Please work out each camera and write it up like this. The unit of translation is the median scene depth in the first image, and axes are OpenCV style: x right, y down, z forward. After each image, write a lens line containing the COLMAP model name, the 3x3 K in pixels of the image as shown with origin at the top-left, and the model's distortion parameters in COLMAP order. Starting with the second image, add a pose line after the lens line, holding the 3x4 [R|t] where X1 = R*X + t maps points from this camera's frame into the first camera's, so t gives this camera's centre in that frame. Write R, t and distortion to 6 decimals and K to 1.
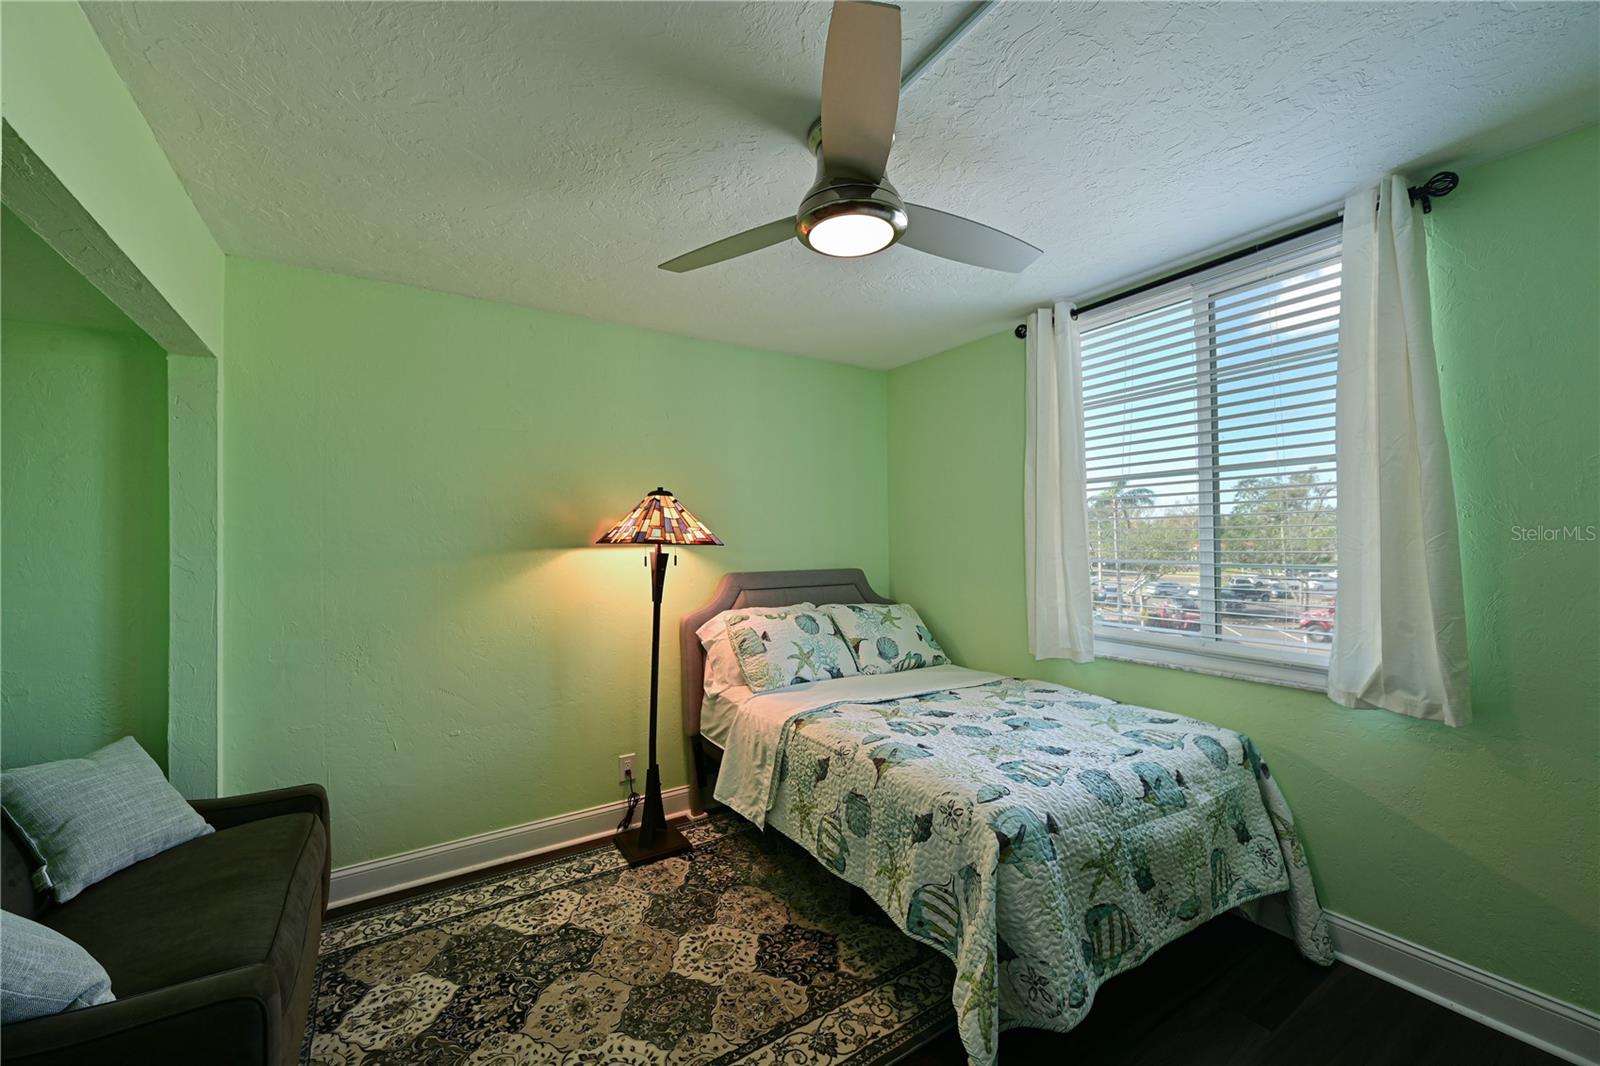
lens RADIAL K [[620.0, 0, 796.9], [0, 620.0, 535.7], [0, 0, 1]] dist [-0.000265, 0.000159]
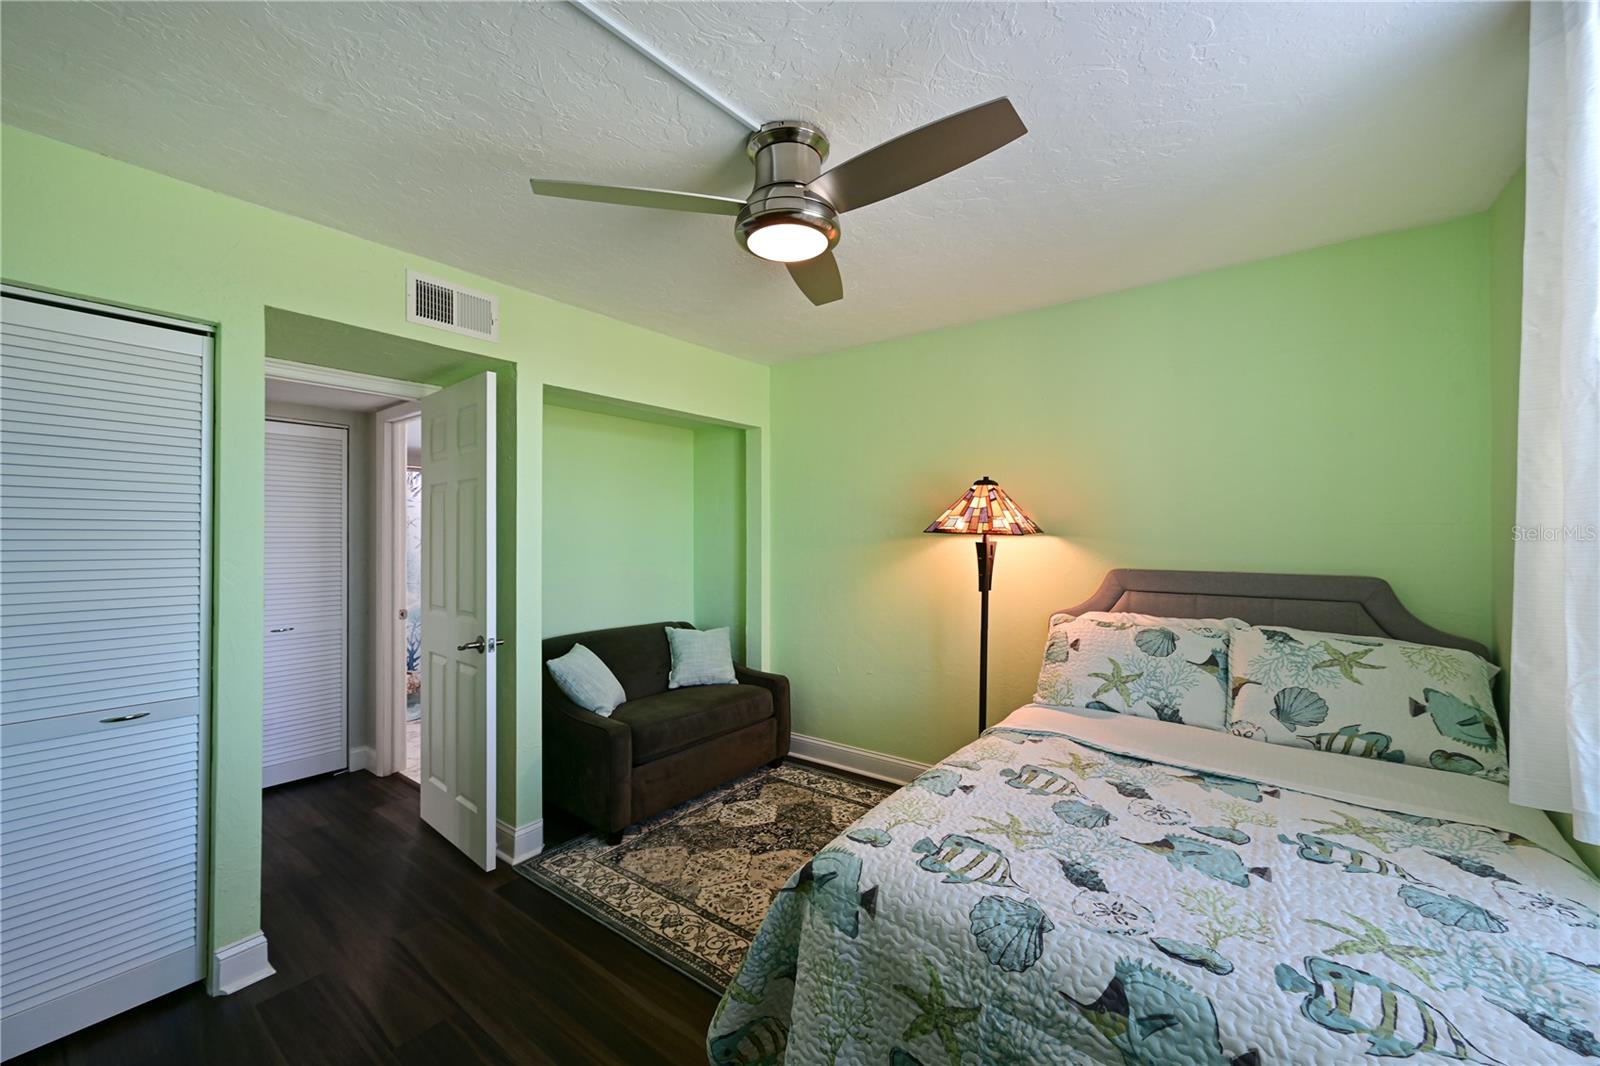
lens RADIAL K [[620.0, 0, 796.9], [0, 620.0, 535.7], [0, 0, 1]] dist [-0.000265, 0.000159]
pose [[0.349324, 0.013811, -0.936900, 0.765066], [0.009378, 0.999790, 0.018235, -0.004888], [0.936955, -0.015157, 0.349121, 0.450608]]
